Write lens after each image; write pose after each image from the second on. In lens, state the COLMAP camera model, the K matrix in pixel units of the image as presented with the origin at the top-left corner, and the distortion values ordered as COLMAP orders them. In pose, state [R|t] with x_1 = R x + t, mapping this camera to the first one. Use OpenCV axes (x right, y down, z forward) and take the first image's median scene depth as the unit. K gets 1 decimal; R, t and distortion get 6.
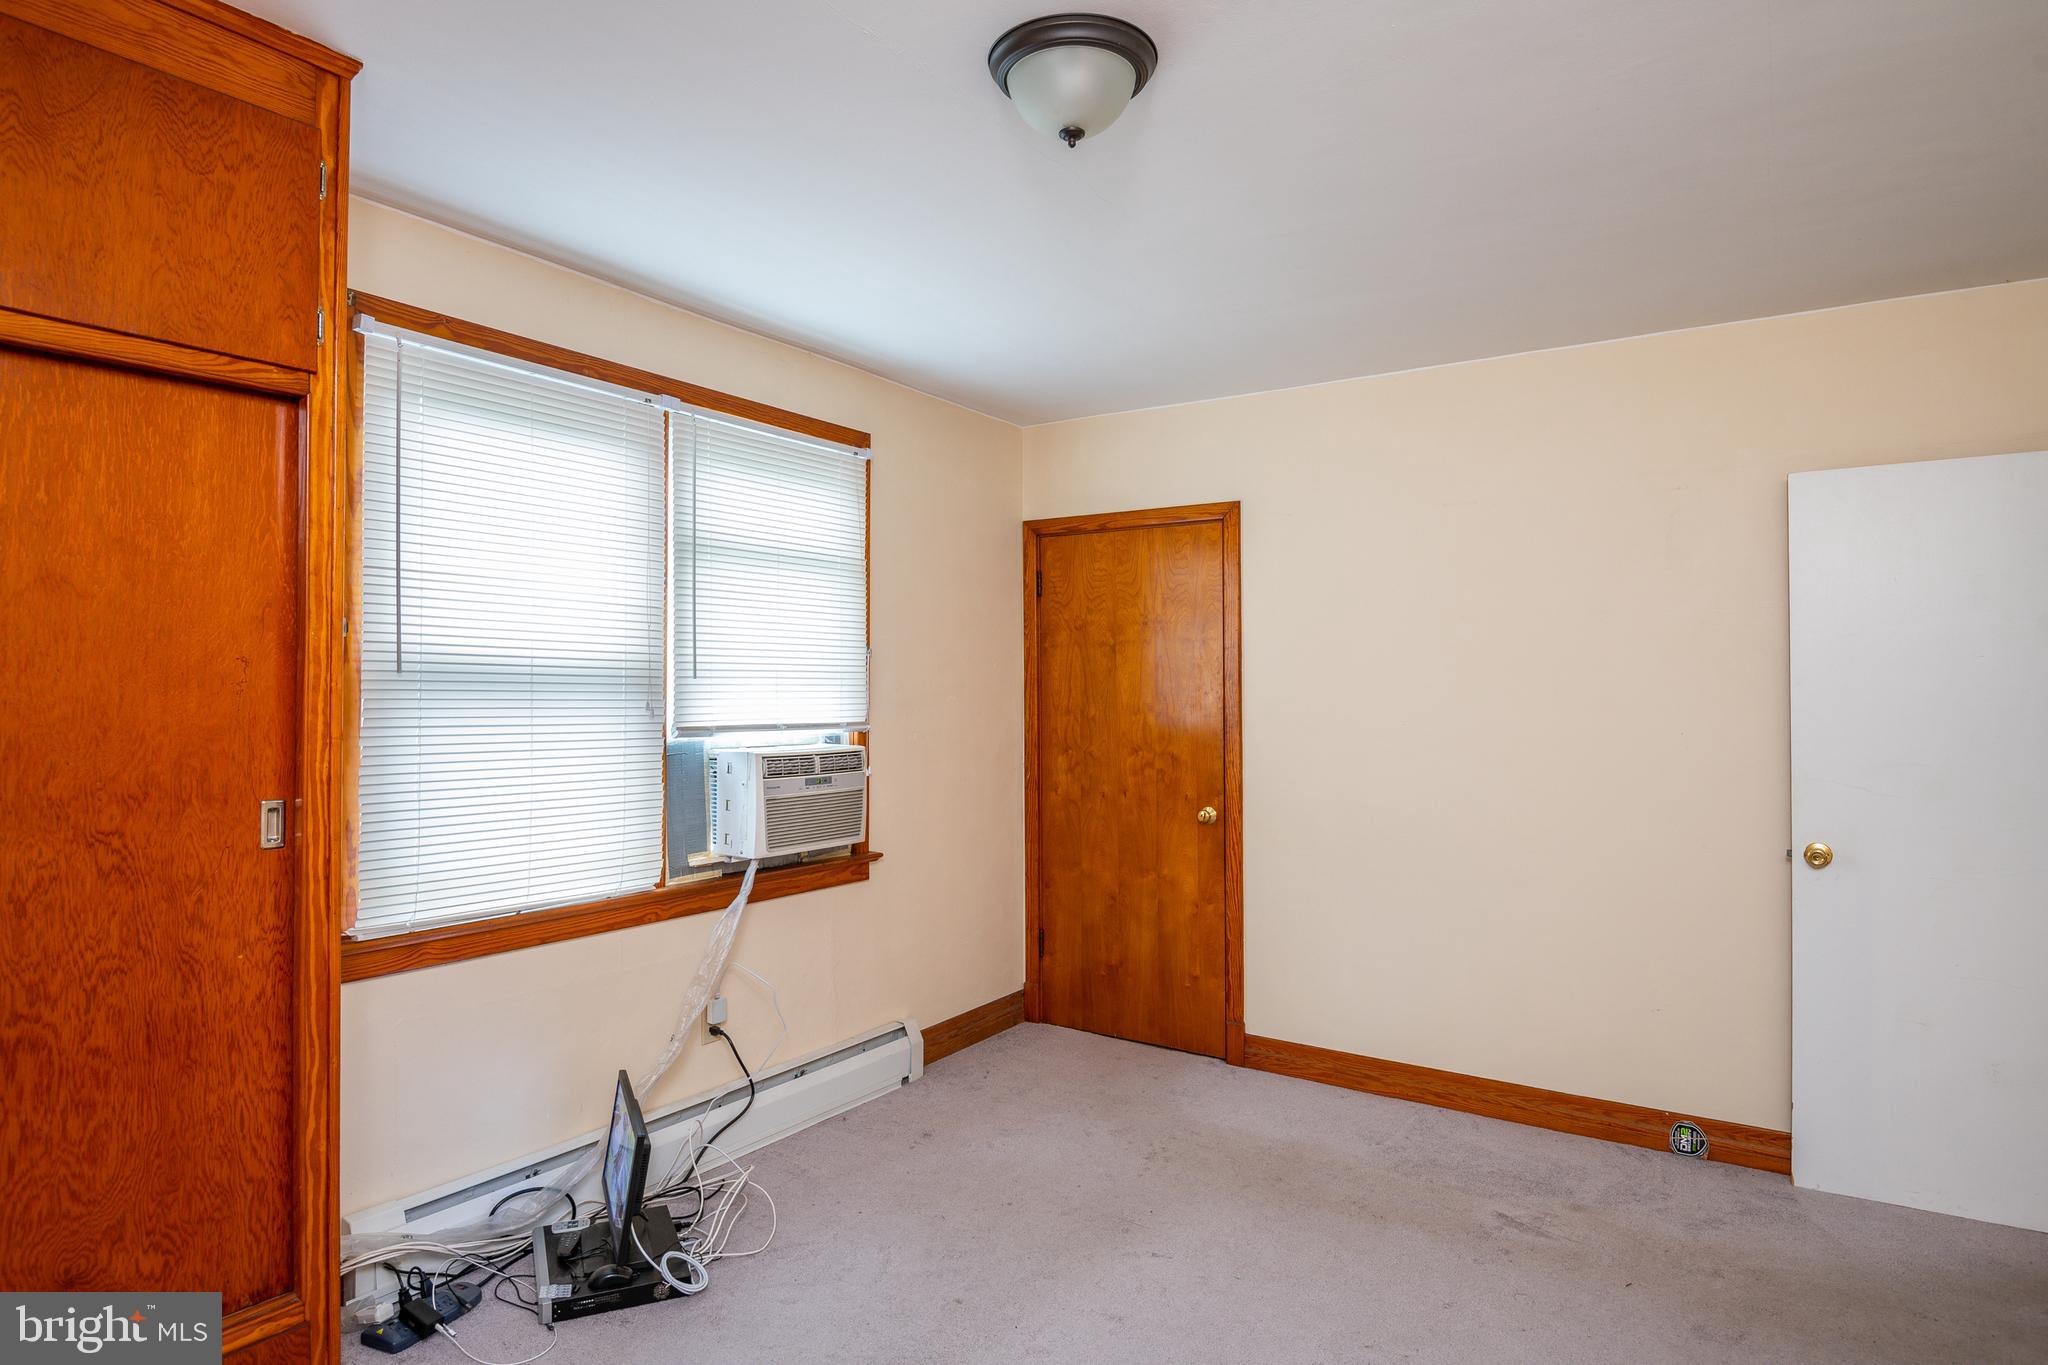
lens RADIAL K [[1136.8, 0, 1016.7], [0, 1136.8, 679.0], [0, 0, 1]] dist [0.031886, -0.057260]
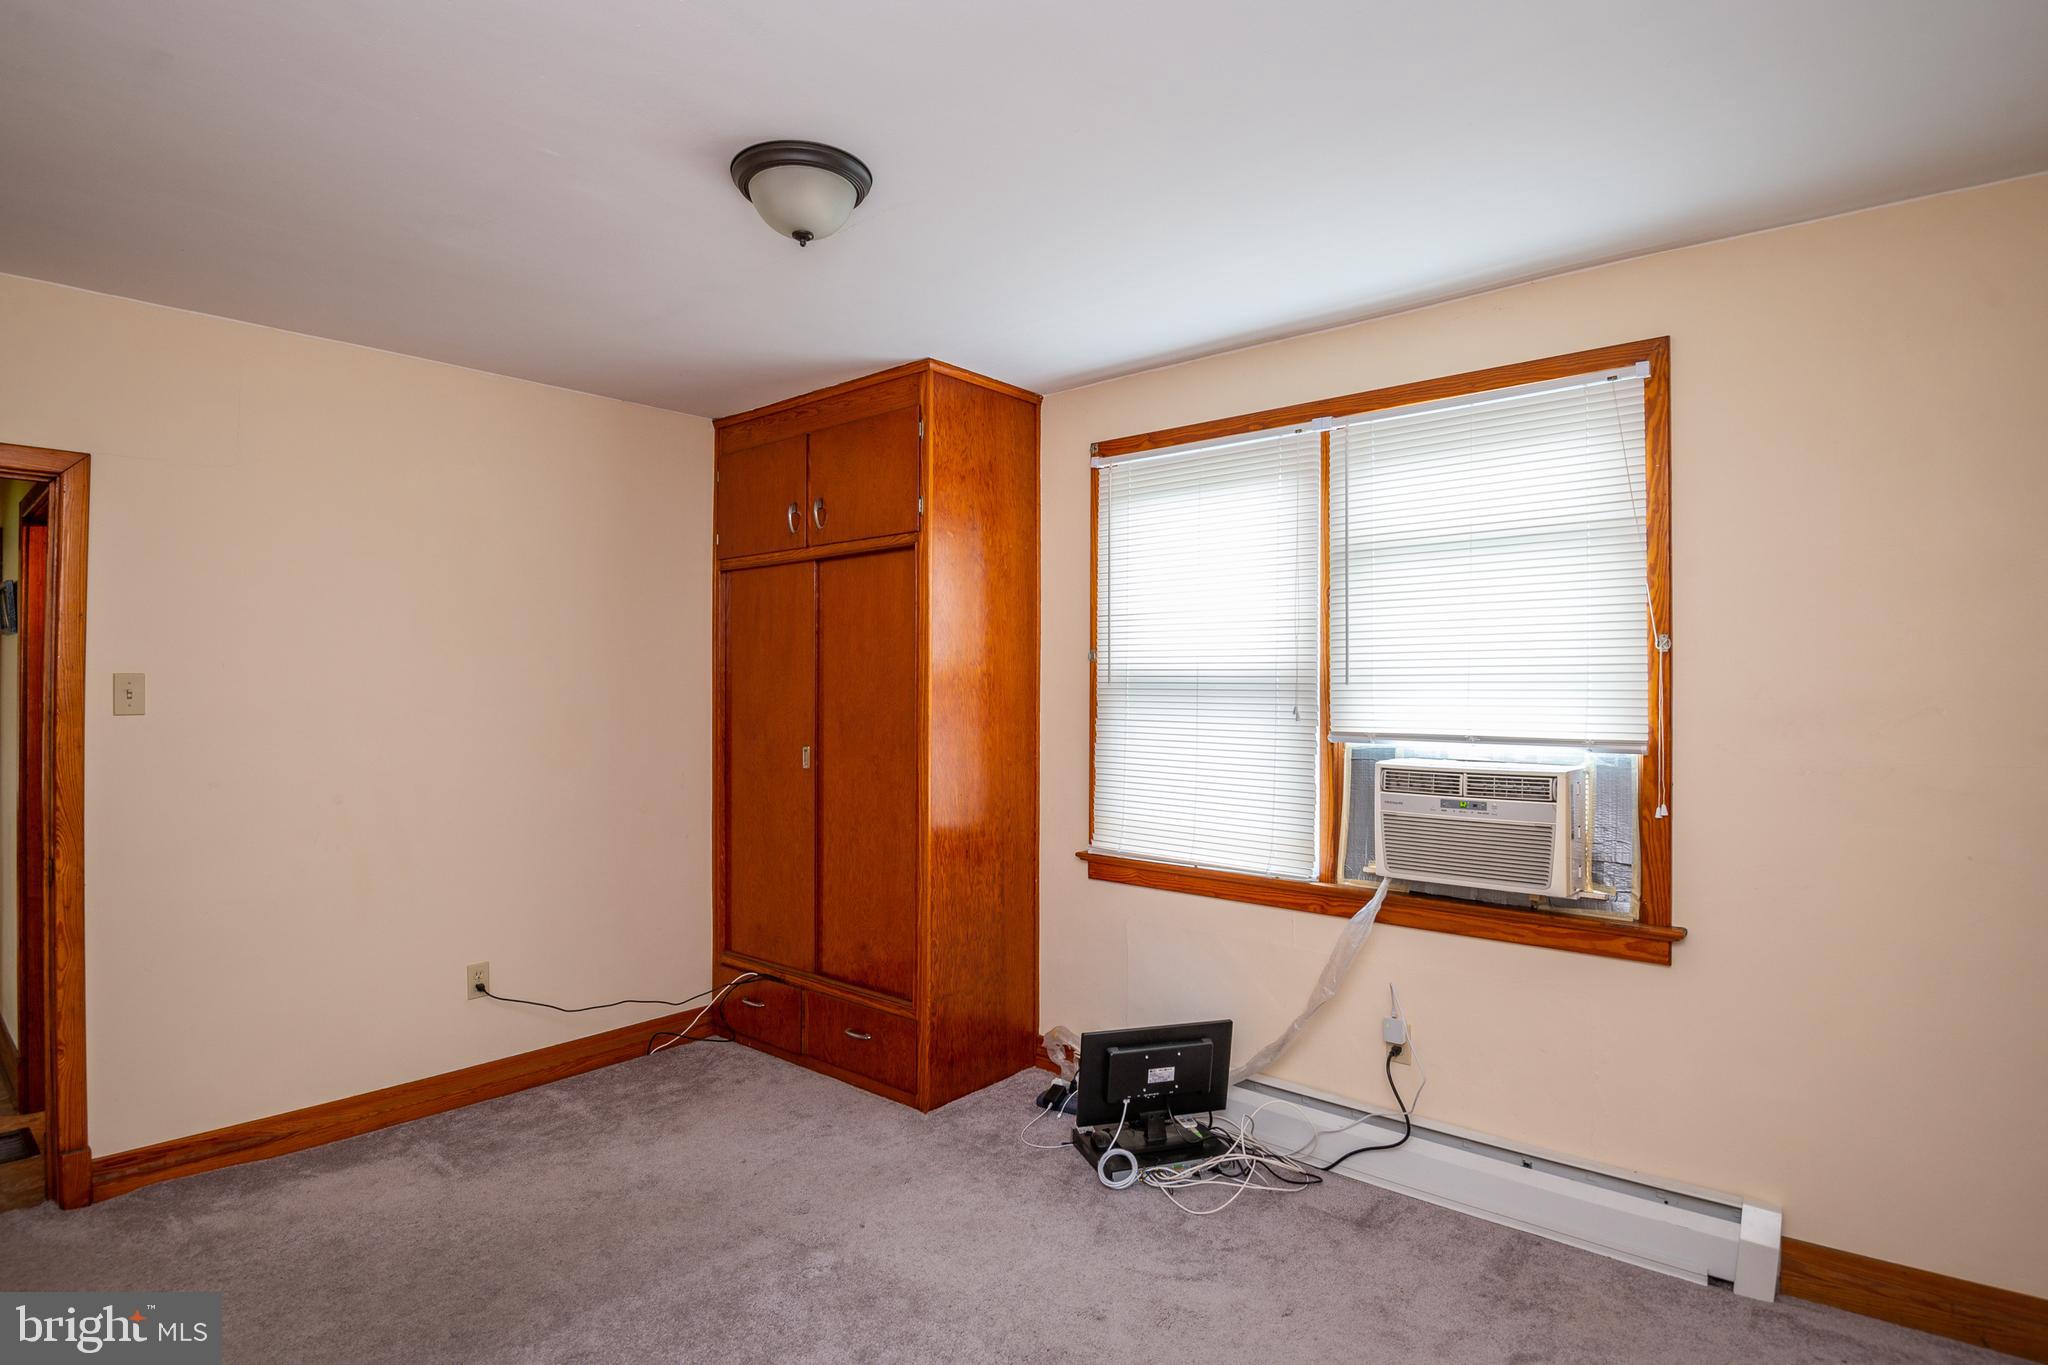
lens RADIAL K [[1075.3, 0, 1026.0], [0, 1075.3, 681.1], [0, 0, 1]] dist [-0.045953, -0.000315]
pose [[-0.125133, -0.018852, -0.991961, 0.679245], [0.001826, 0.999813, -0.019232, 0.013872], [0.992138, -0.004218, -0.125075, 0.819128]]
